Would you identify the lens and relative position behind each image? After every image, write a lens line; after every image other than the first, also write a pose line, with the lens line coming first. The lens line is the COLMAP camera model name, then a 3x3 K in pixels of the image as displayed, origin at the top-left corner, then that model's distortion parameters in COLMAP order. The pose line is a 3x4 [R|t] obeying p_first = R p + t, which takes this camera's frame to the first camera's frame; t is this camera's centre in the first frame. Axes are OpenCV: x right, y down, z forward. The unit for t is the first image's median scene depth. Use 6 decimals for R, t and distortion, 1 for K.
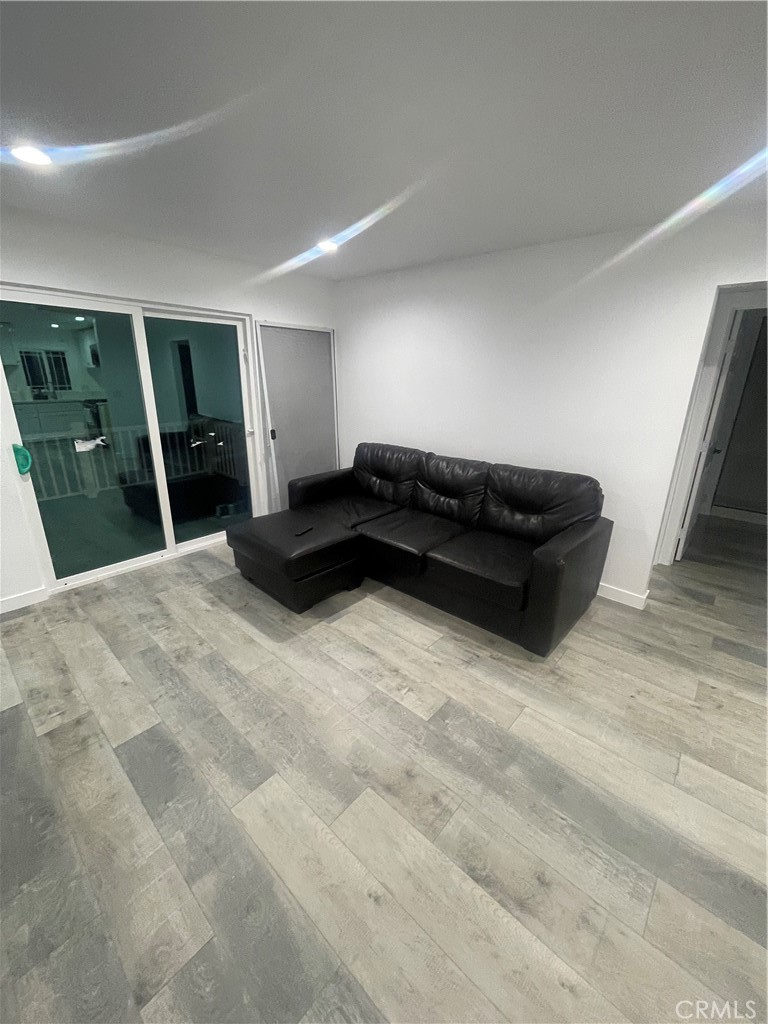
lens RADIAL K [[411.0, 0, 381.3], [0, 411.0, 505.2], [0, 0, 1]] dist [-0.005140, 0.001360]
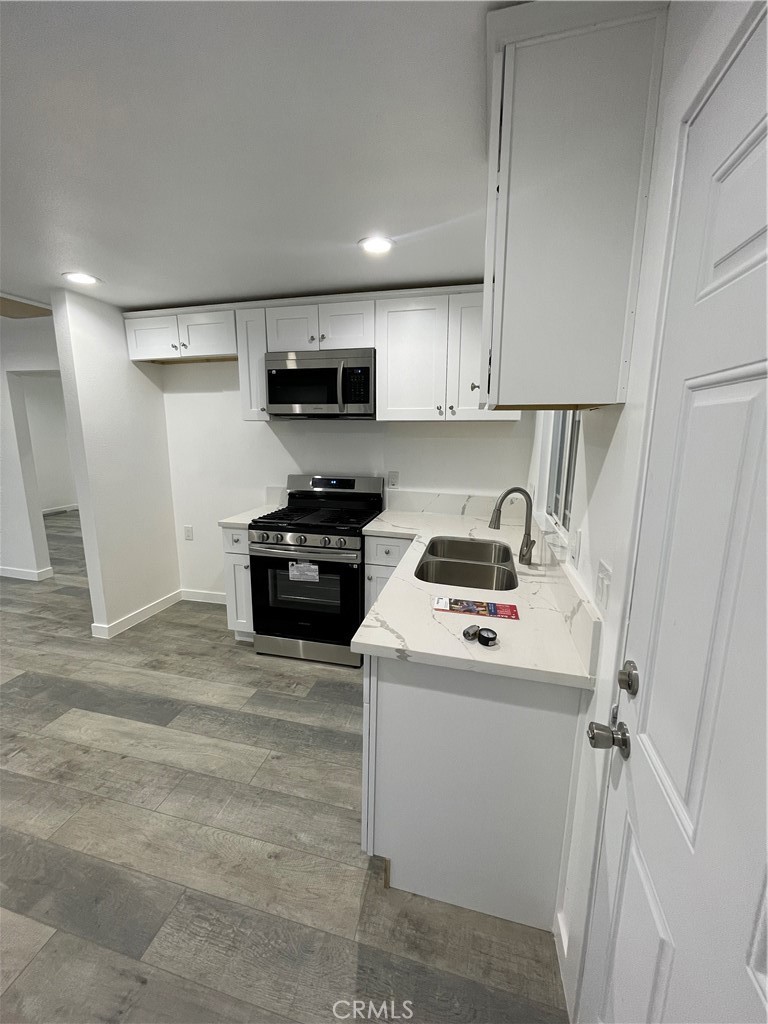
lens RADIAL K [[411.0, 0, 381.3], [0, 411.0, 505.2], [0, 0, 1]] dist [-0.005140, 0.001360]
pose [[0.884105, -0.094927, 0.457545, 1.404544], [0.148104, 0.985591, -0.081699, 0.379920], [-0.443197, 0.139994, 0.885425, -1.117598]]
